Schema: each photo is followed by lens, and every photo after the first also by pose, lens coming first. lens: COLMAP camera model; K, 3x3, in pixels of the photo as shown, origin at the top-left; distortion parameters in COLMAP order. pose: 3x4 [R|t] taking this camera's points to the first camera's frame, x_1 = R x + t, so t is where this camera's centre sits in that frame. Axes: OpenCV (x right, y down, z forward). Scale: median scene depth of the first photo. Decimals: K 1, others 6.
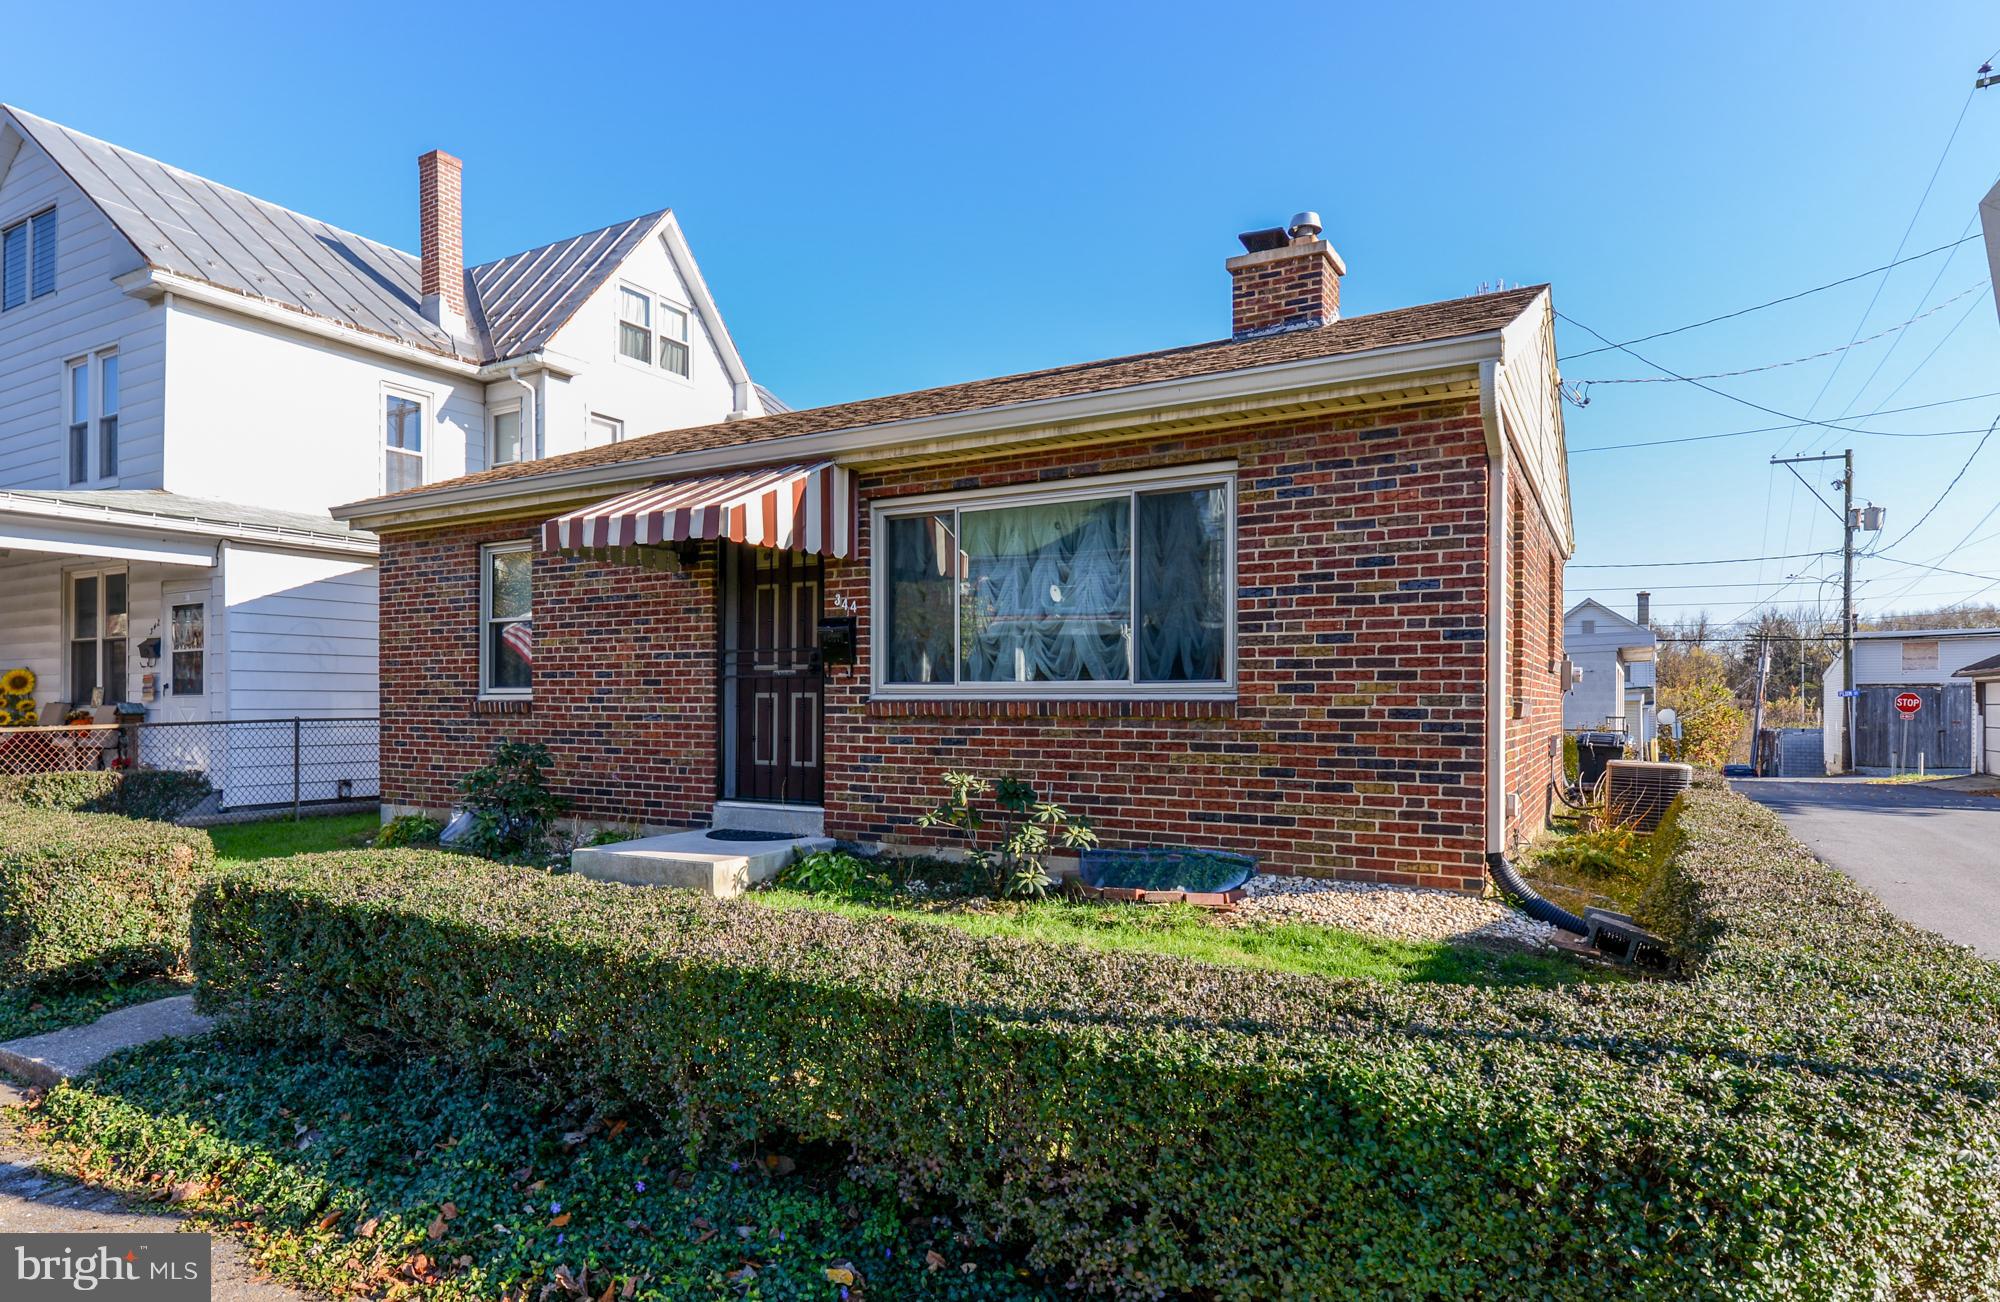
lens RADIAL K [[1131.4, 0, 995.7], [0, 1131.4, 696.7], [0, 0, 1]] dist [0.001864, -0.000784]
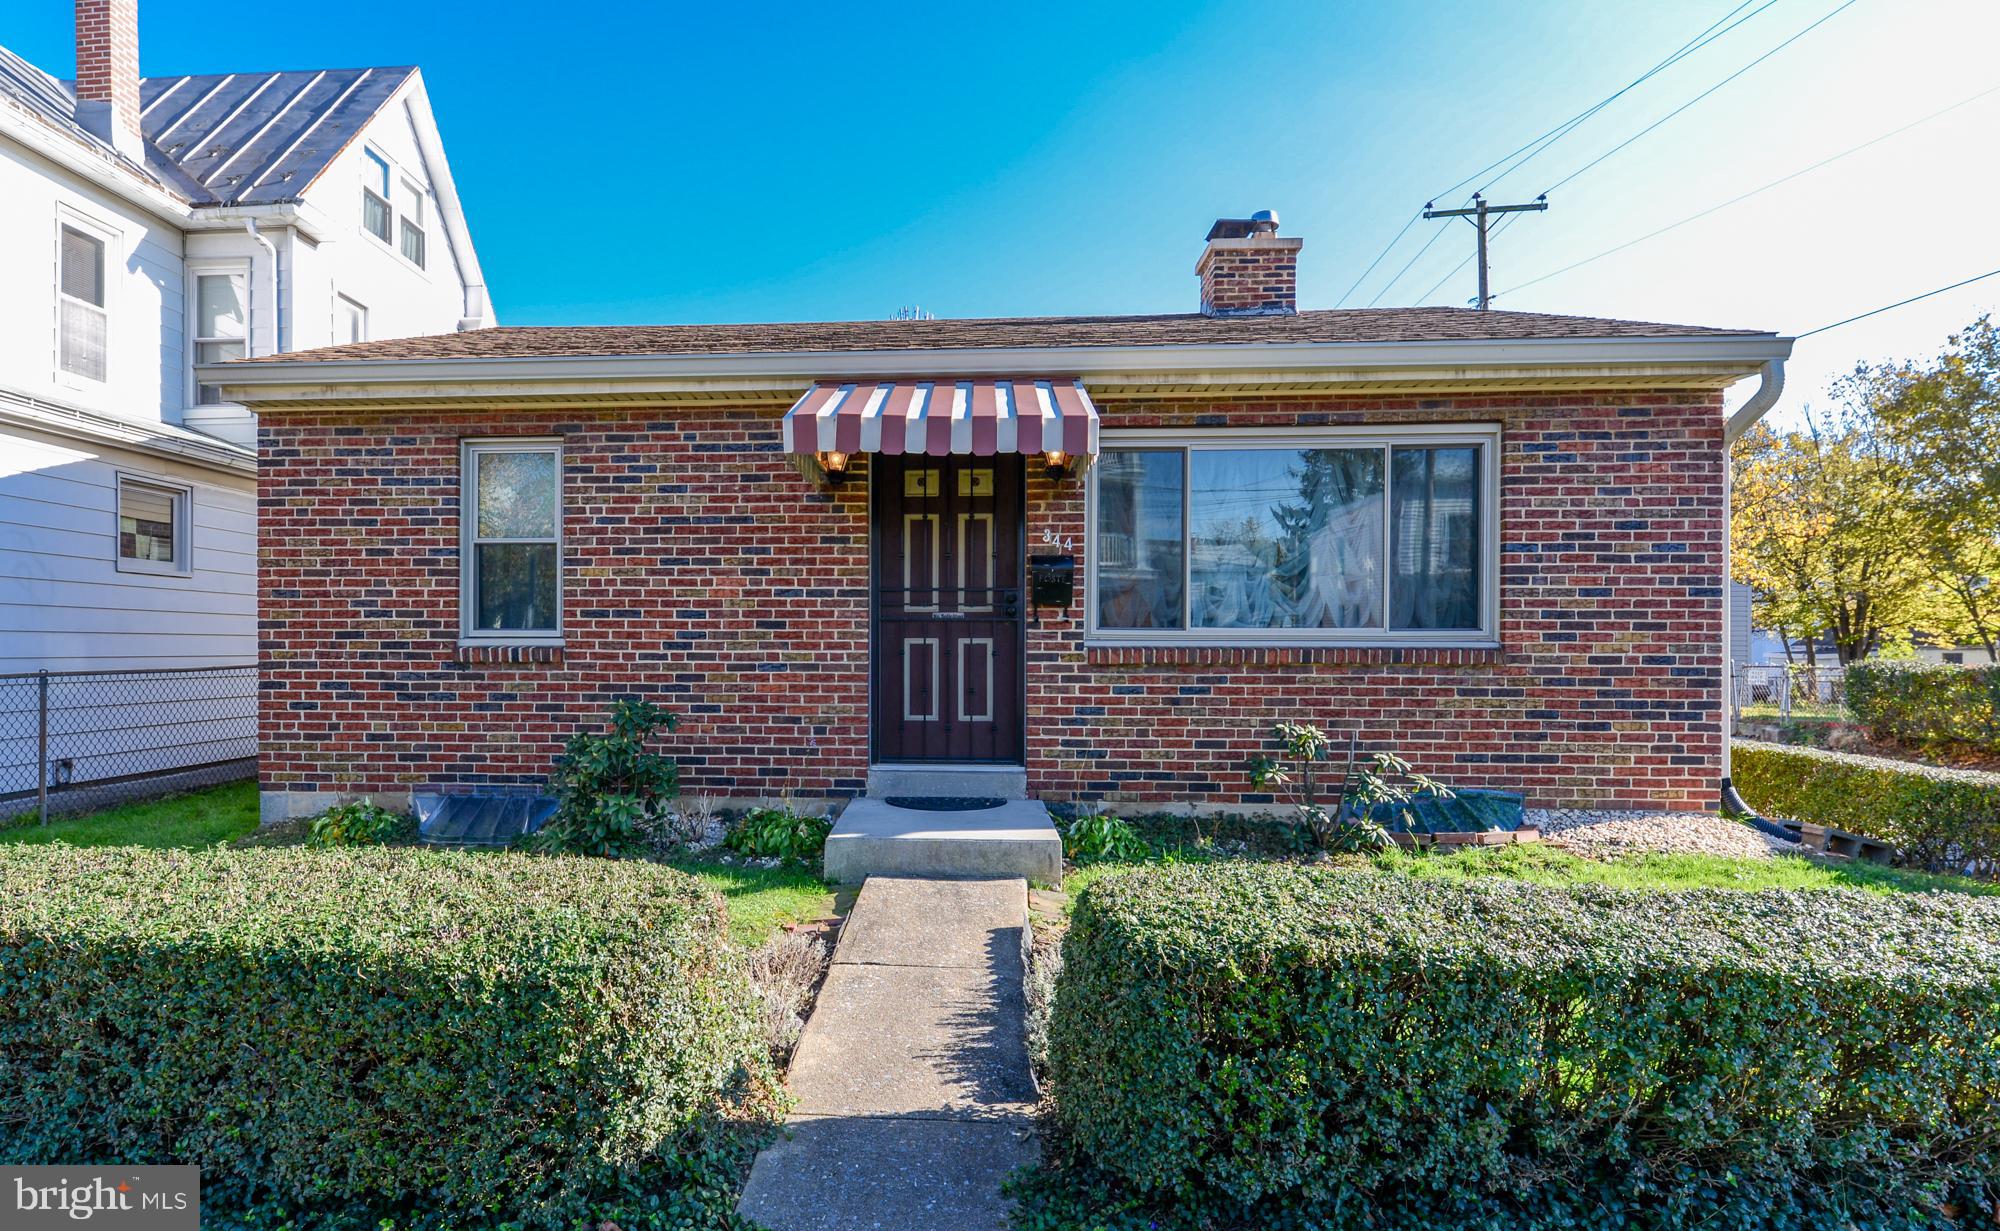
lens RADIAL K [[1016.7, 0, 994.3], [0, 1016.7, 647.7], [0, 0, 1]] dist [0.002005, -0.000048]
pose [[0.897878, 0.003304, 0.440233, -0.542941], [-0.003682, 0.999993, 0.000004, 0.003997], [-0.440230, -0.001625, 0.897884, 0.294585]]
